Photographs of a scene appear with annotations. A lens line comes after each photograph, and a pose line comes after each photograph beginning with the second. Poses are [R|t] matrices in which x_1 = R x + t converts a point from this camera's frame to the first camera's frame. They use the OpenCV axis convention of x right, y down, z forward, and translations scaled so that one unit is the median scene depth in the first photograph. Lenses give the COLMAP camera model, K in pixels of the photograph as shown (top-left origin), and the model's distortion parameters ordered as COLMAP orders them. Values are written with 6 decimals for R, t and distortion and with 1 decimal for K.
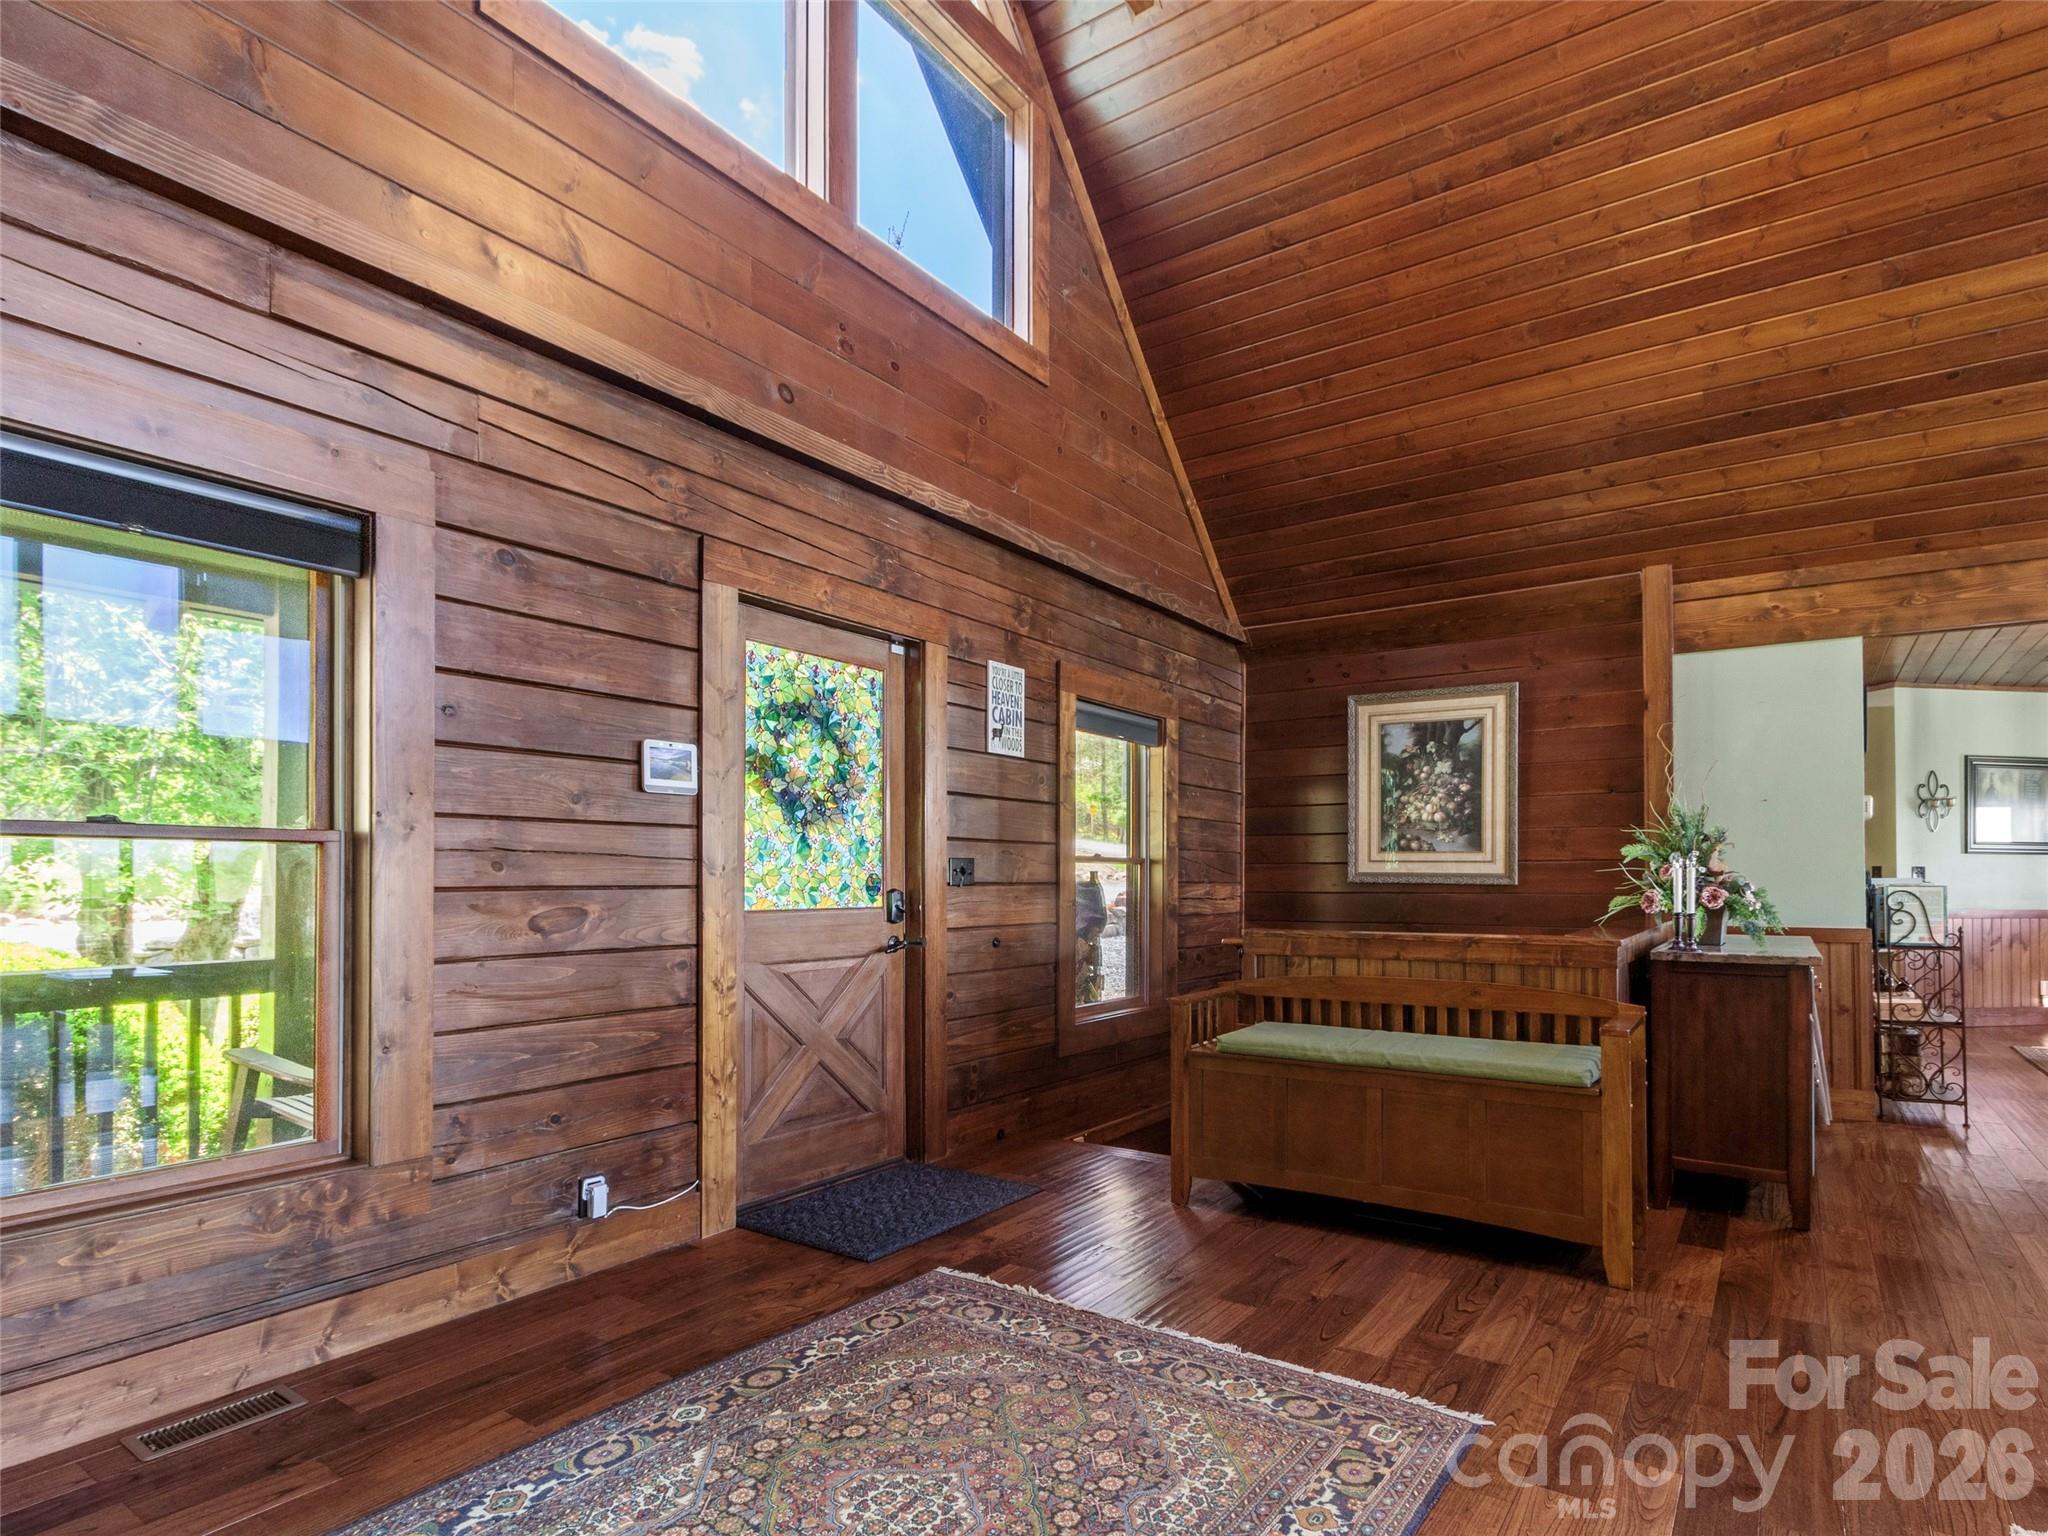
lens RADIAL K [[1110.6, 0, 1023.0], [0, 1110.6, 873.7], [0, 0, 1]] dist [0.004349, 0.000070]
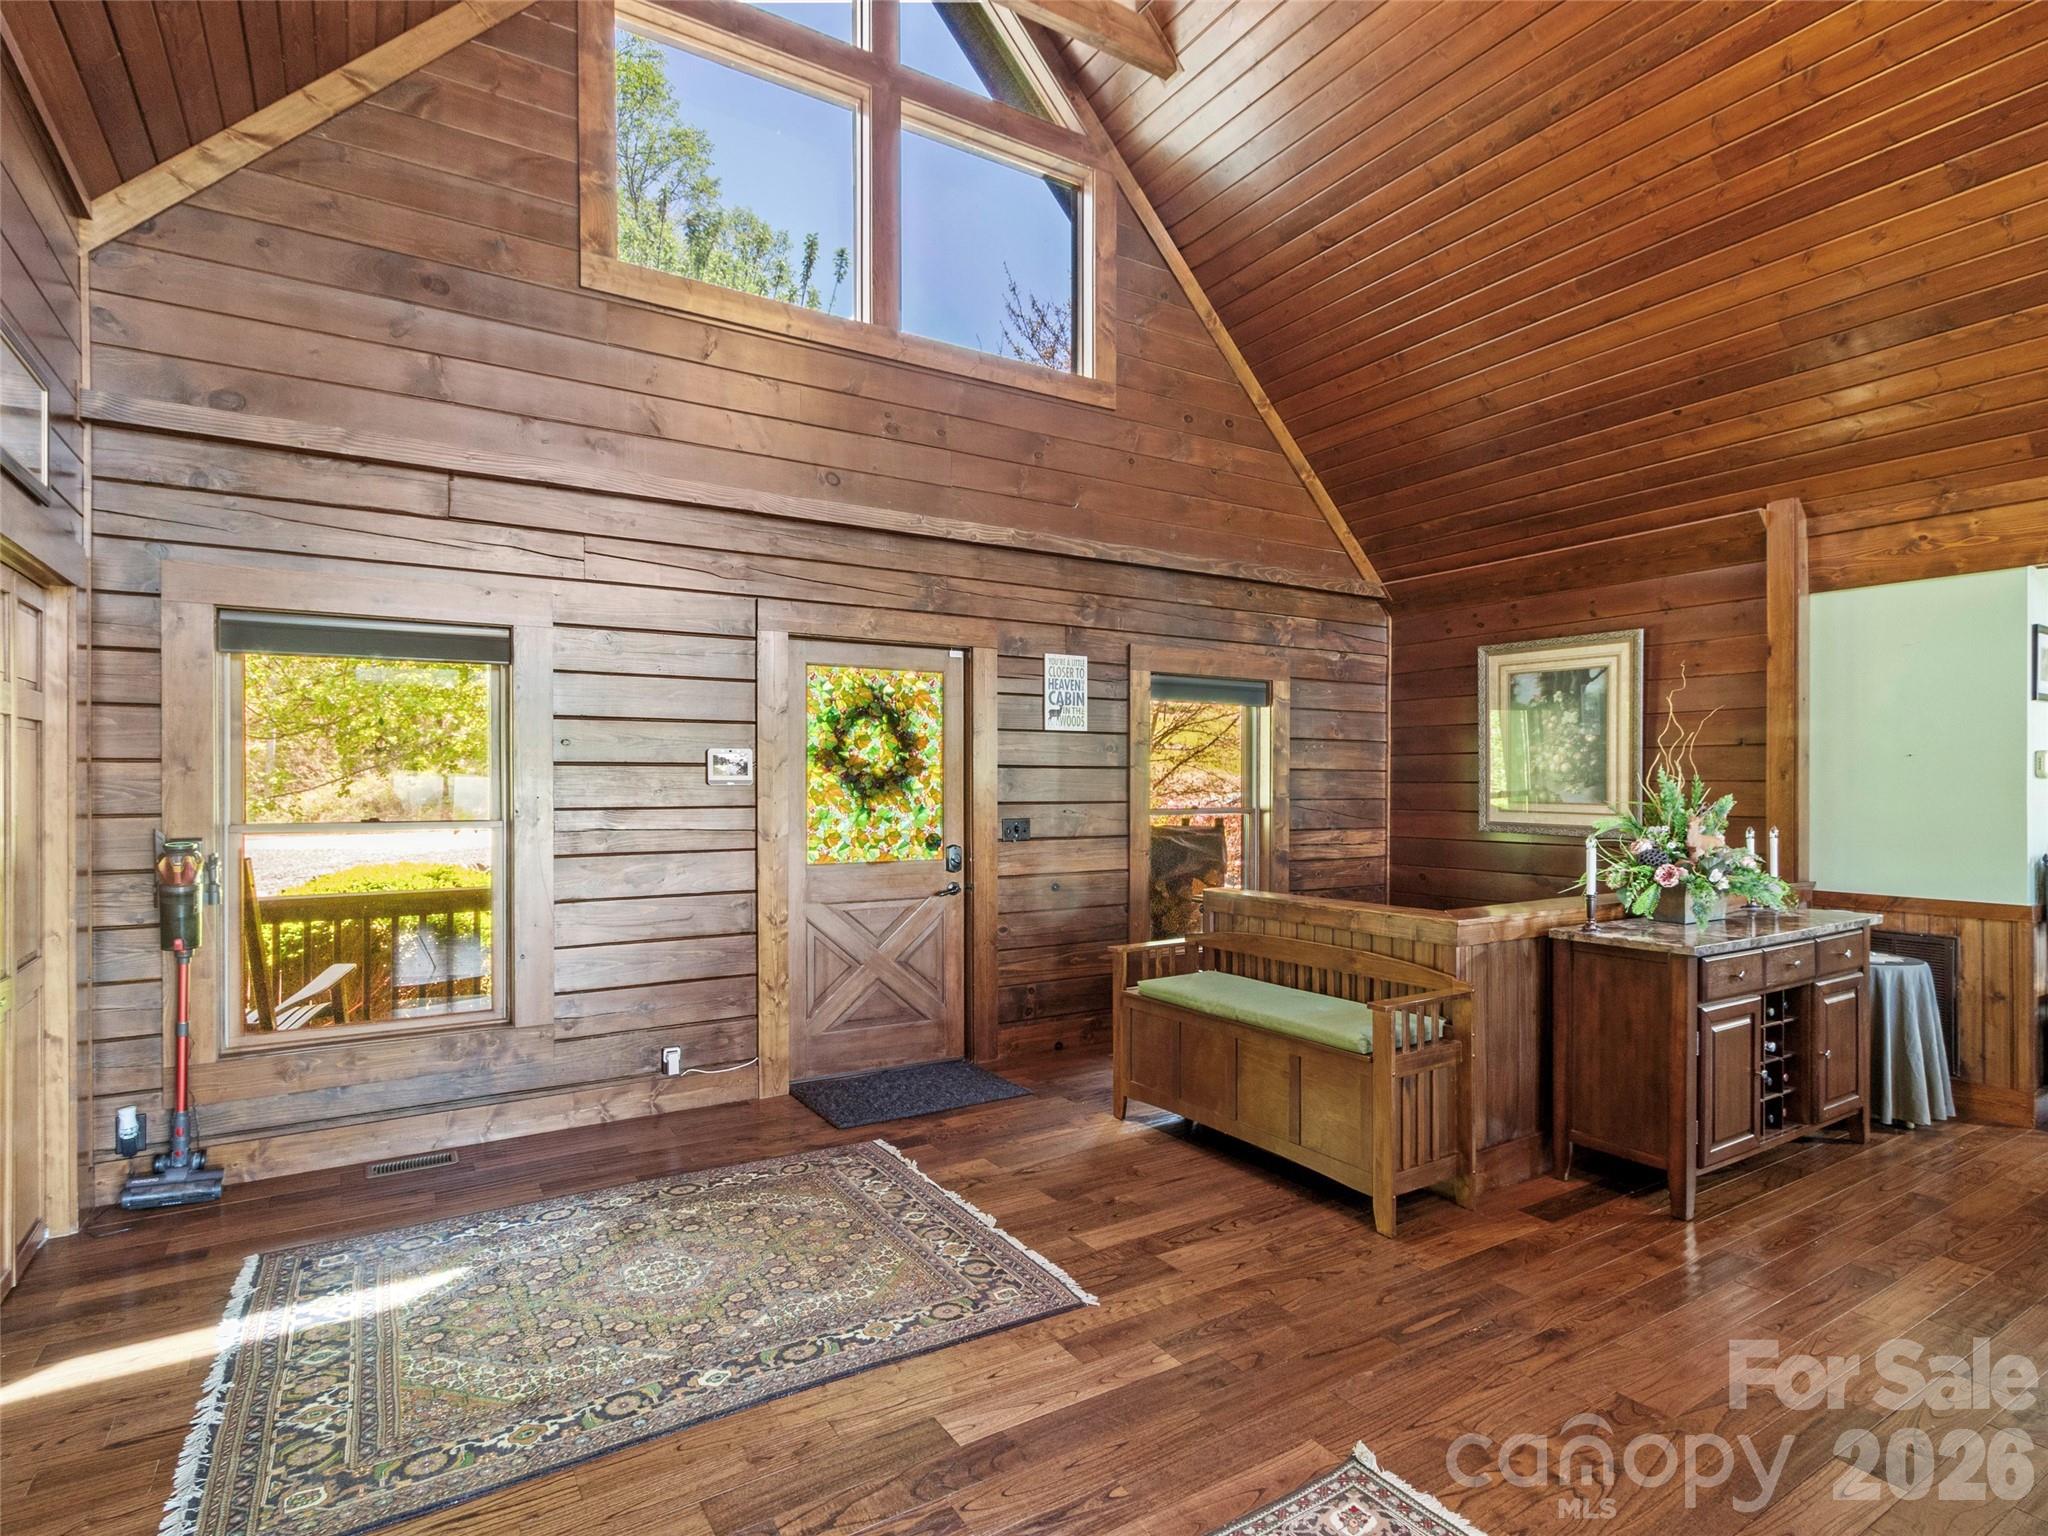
lens RADIAL K [[1066.2, 0, 1012.9], [0, 1066.2, 797.3], [0, 0, 1]] dist [0.002049, 0.001080]
pose [[0.918353, 0.004385, -0.395738, 0.413672], [0.002497, 0.999855, 0.016873, -0.058324], [0.395754, -0.016483, 0.918209, -0.083449]]
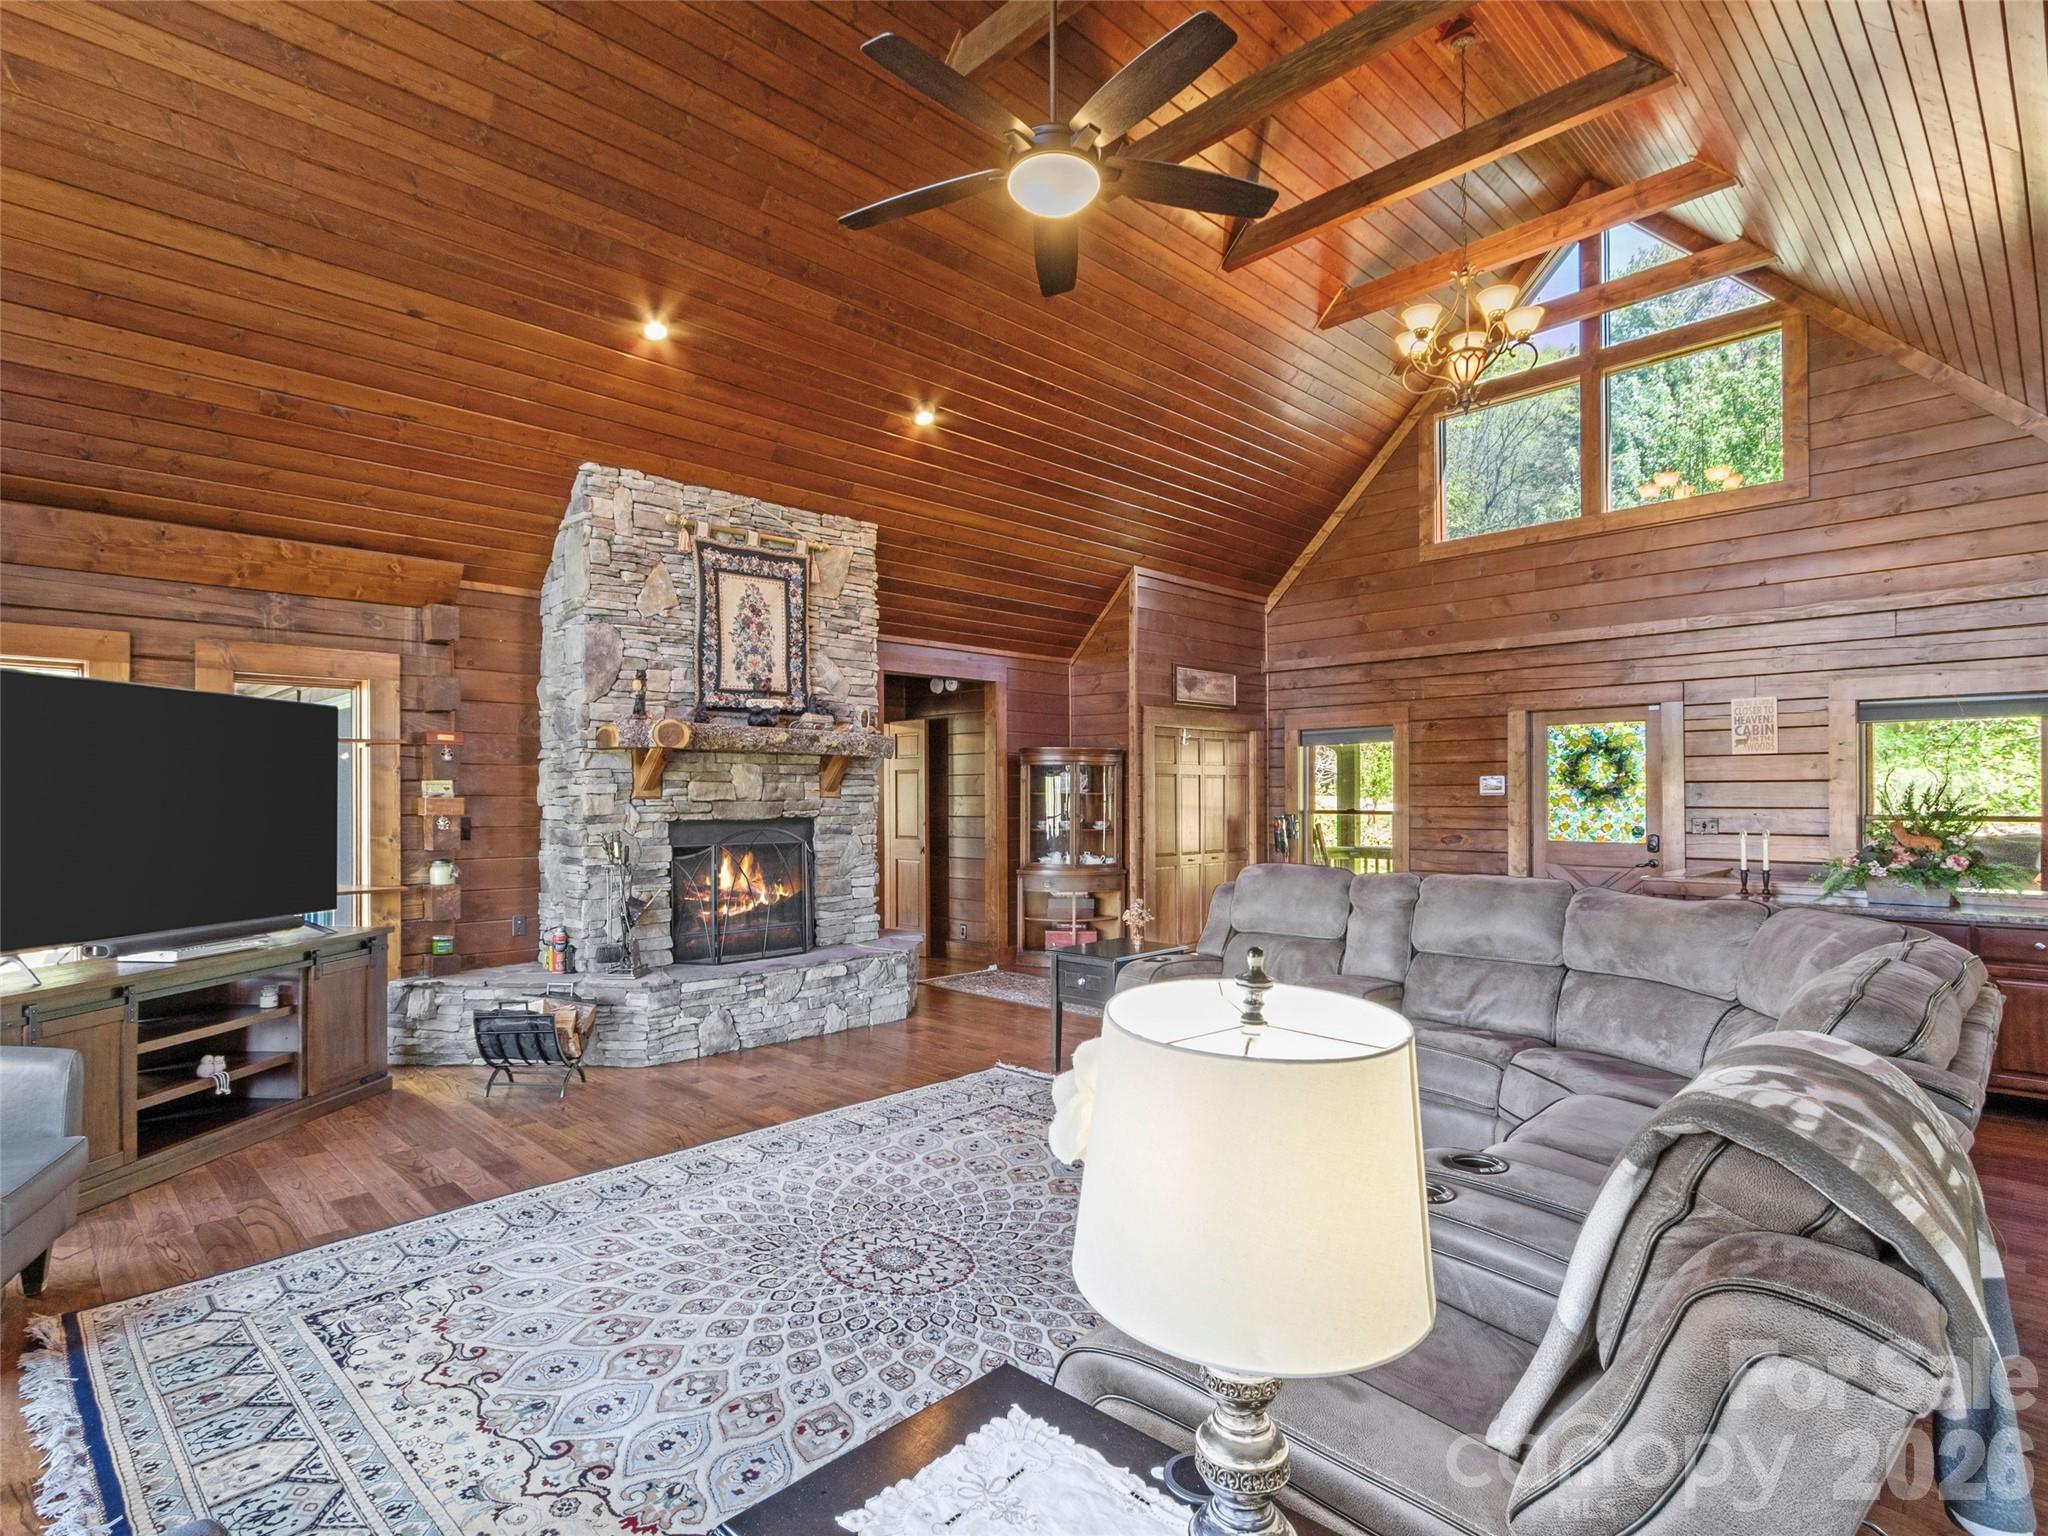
lens RADIAL K [[1061.5, 0, 1024.0], [0, 1061.5, 768.0], [0, 0, 1]] dist [0.001048, 0.000613]
pose [[-0.174097, -0.022480, -0.984472, 1.794680], [0.011200, 0.999630, -0.024807, -0.064279], [0.984665, -0.015345, -0.173781, 0.243487]]
